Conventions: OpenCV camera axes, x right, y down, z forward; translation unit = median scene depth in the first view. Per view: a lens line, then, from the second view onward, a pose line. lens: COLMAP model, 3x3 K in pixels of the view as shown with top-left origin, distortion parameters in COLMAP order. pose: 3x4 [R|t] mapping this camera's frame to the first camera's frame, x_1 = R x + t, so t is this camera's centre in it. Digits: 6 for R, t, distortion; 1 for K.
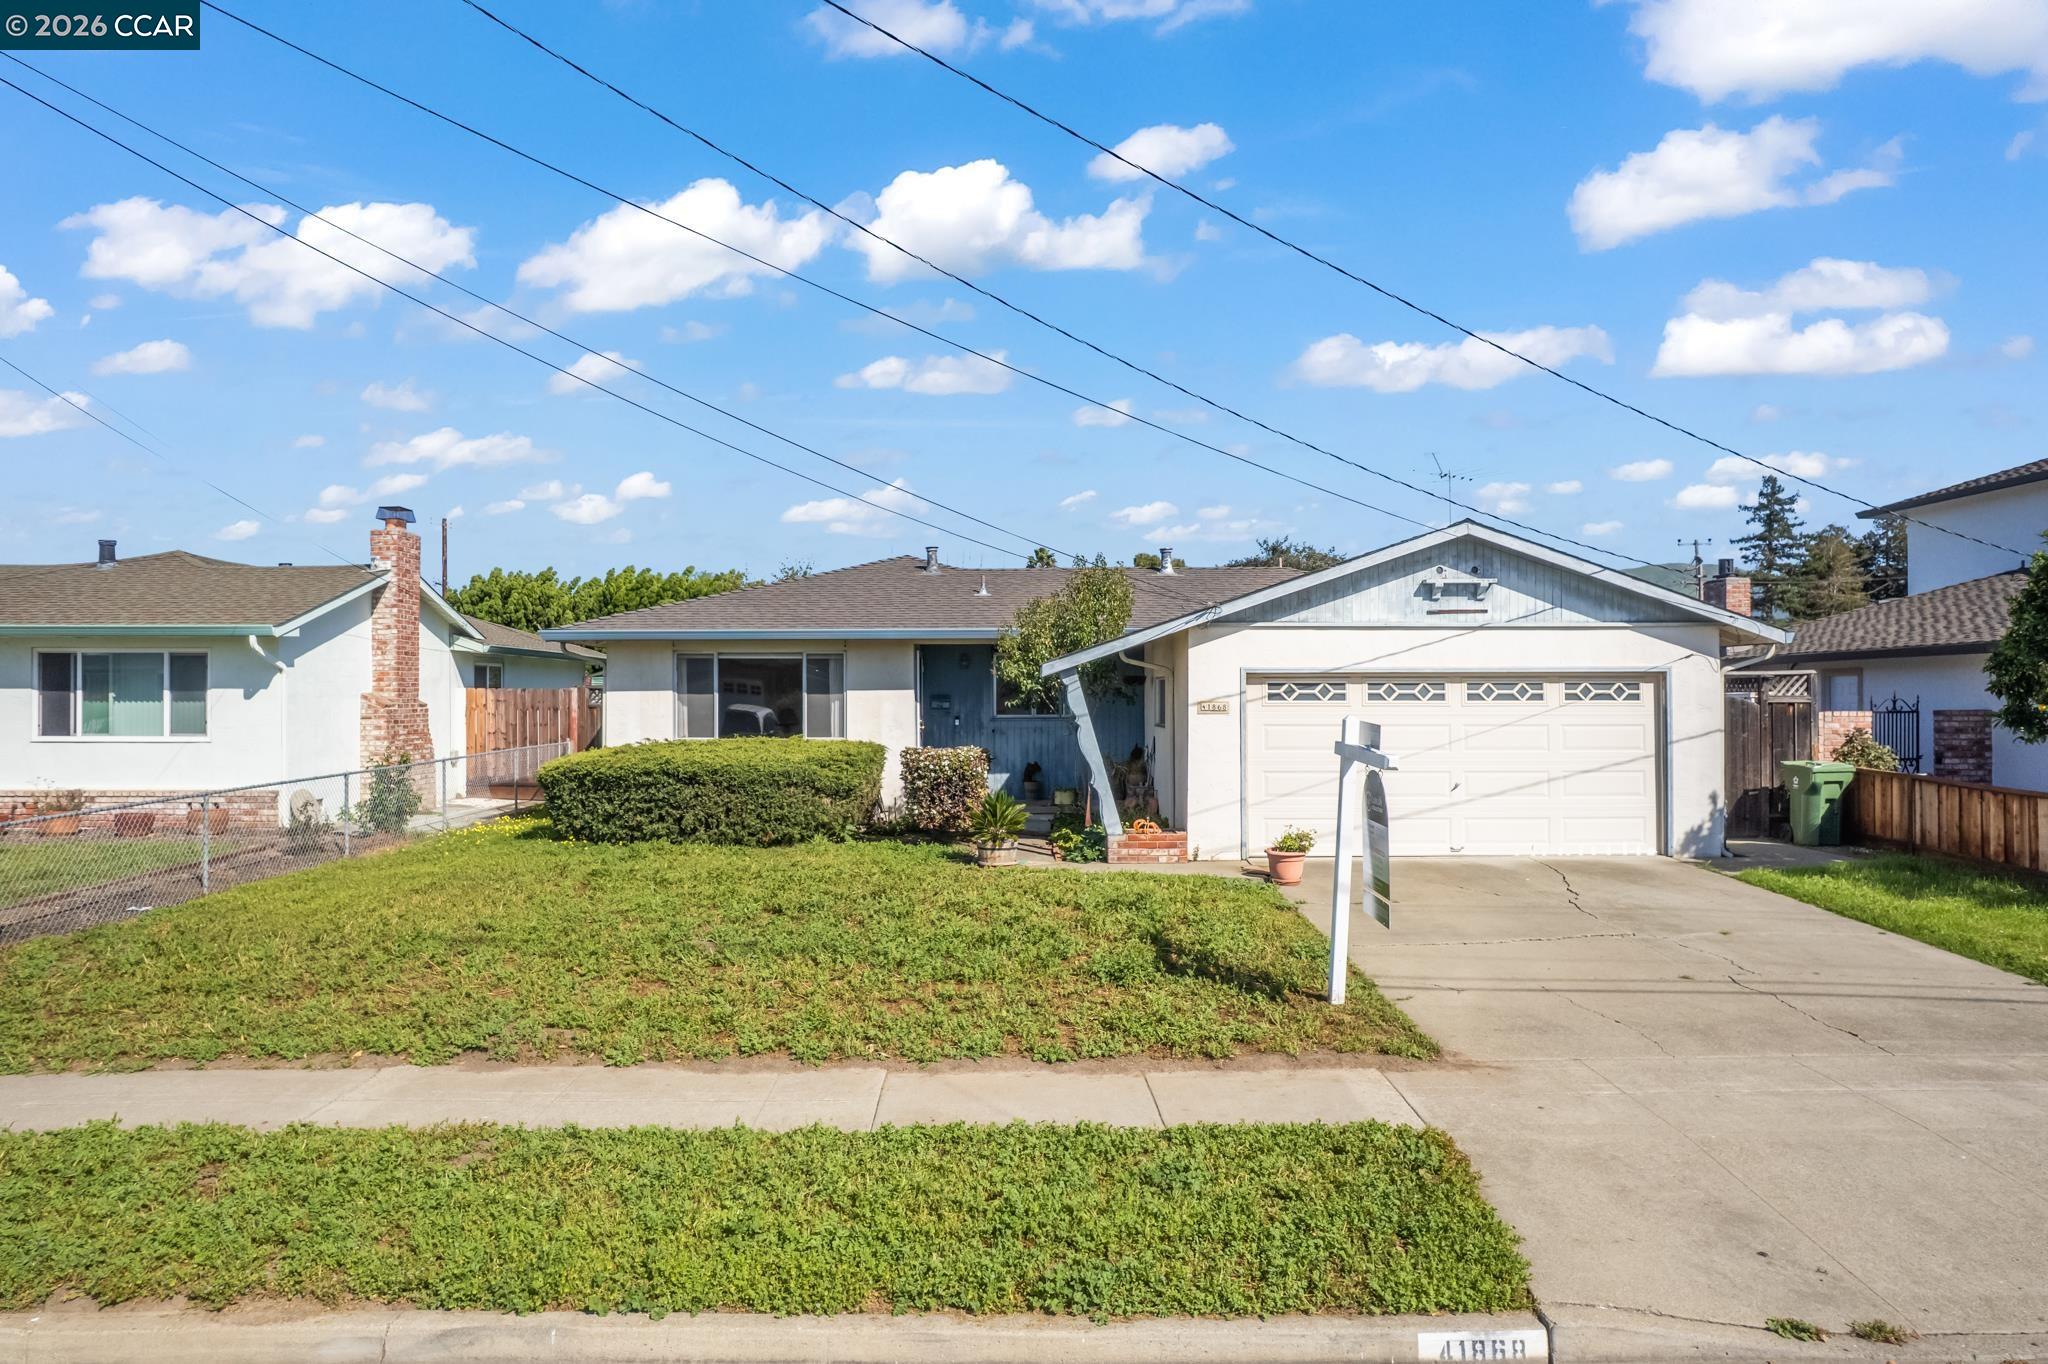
lens RADIAL K [[1284.4, 0, 1024.0], [0, 1284.4, 682.0], [0, 0, 1]] dist [-0.061764, 0.038389]
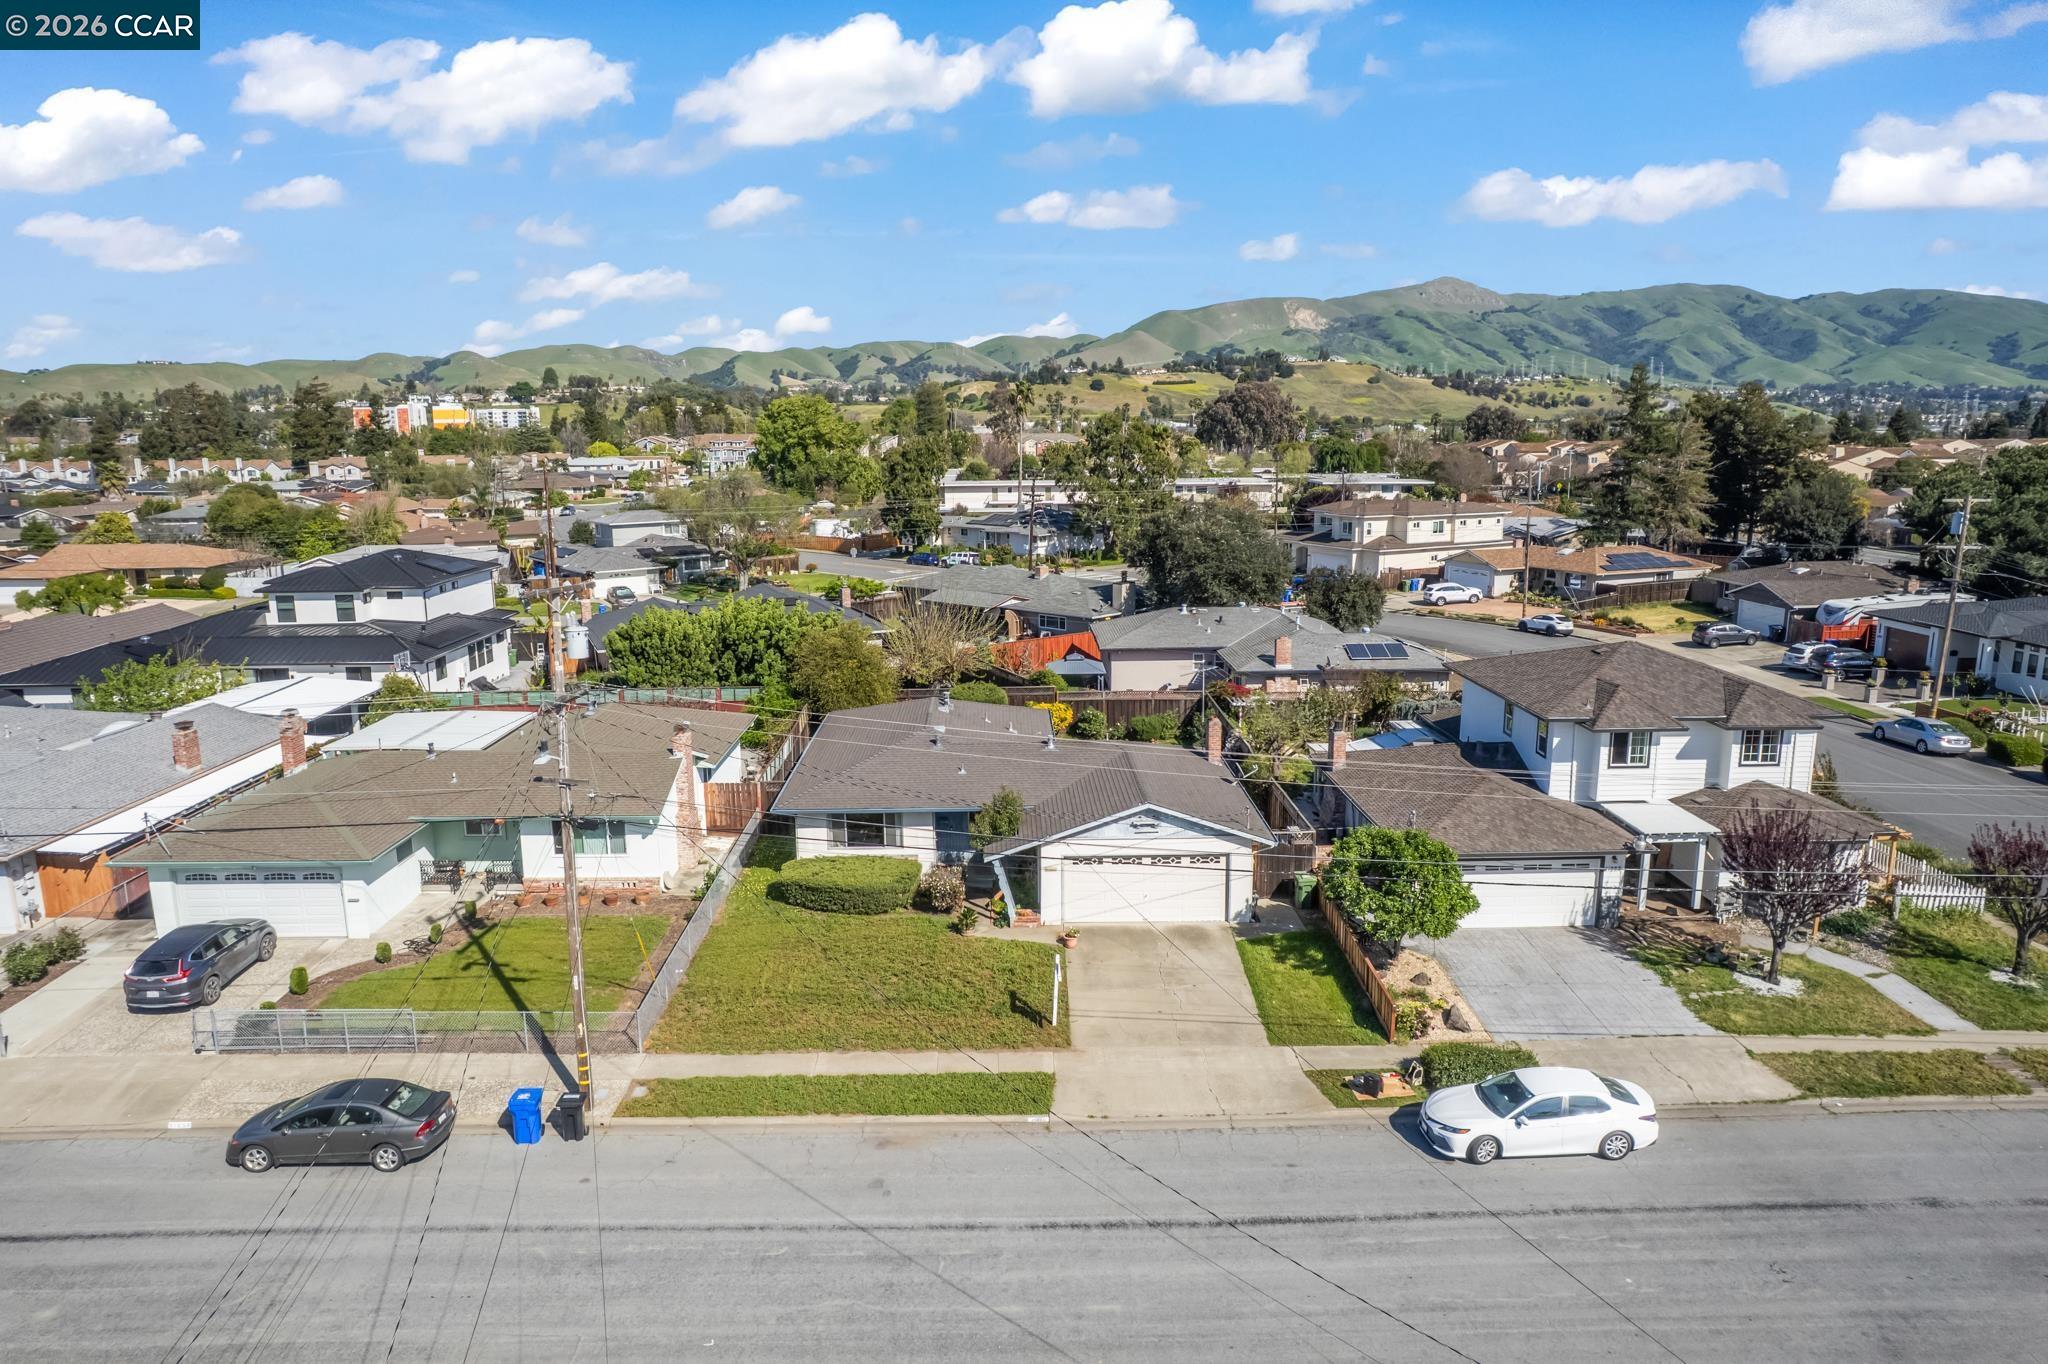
lens RADIAL K [[1284.4, 0, 1024.0], [0, 1284.4, 682.0], [0, 0, 1]] dist [-0.061764, 0.038389]
pose [[0.999952, 0.000125, 0.009791, 0.063958], [-0.002078, 0.979845, 0.199751, -0.851929], [-0.009569, -0.199762, 0.979798, -1.422799]]
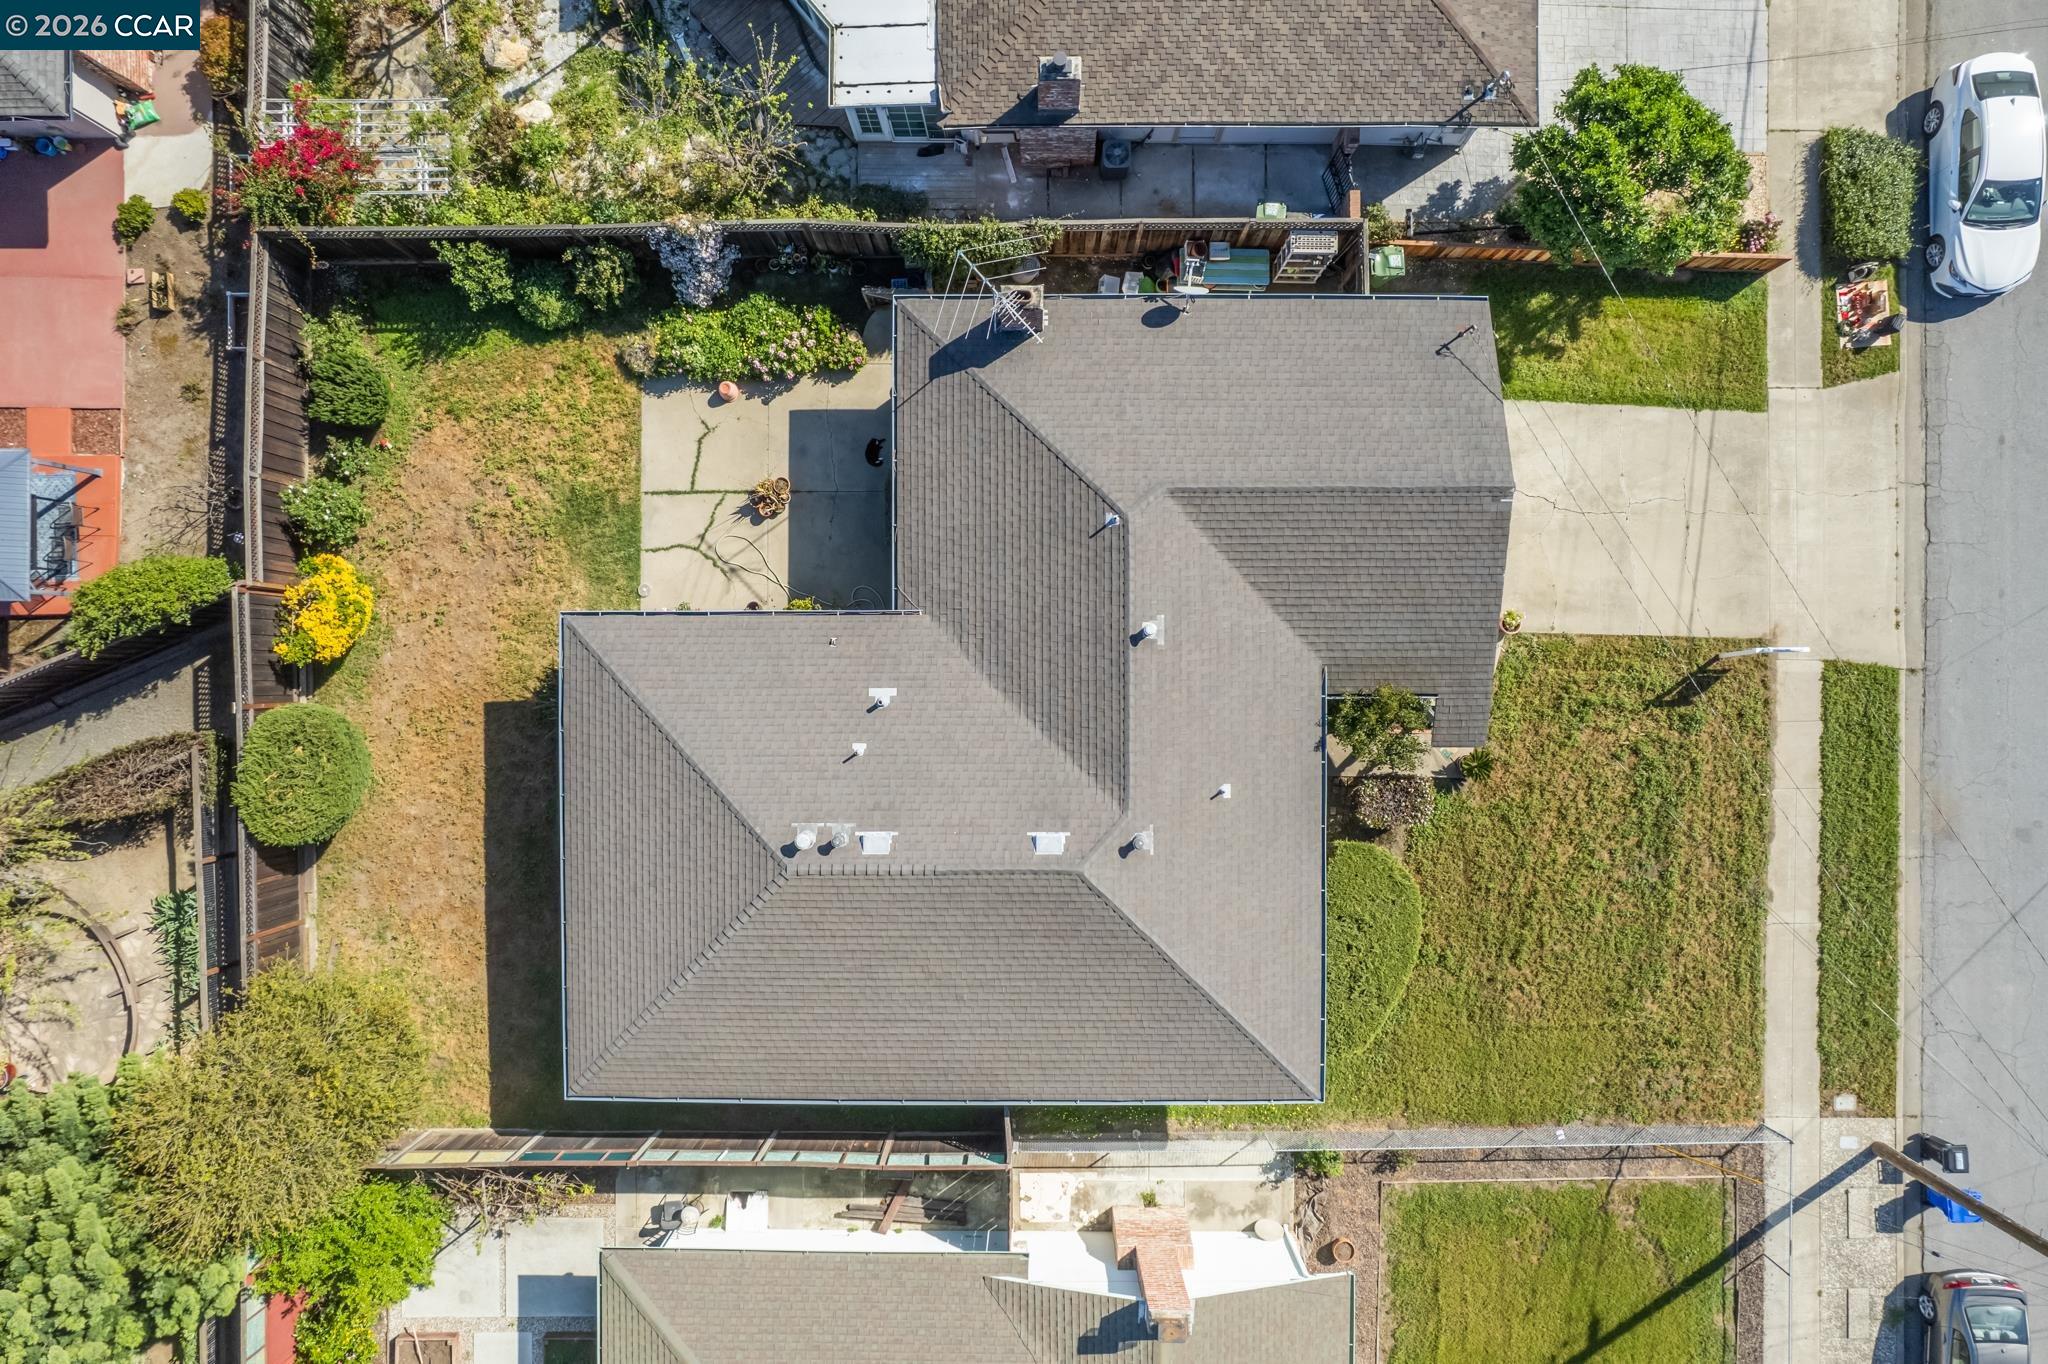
lens RADIAL K [[1284.4, 0, 1024.0], [0, 1284.4, 682.0], [0, 0, 1]] dist [-0.061764, 0.038389]
pose [[0.014141, -0.999866, 0.008287, 0.068074], [0.045677, 0.008925, 0.998916, -1.703243], [-0.998856, -0.013747, 0.045798, 1.453834]]
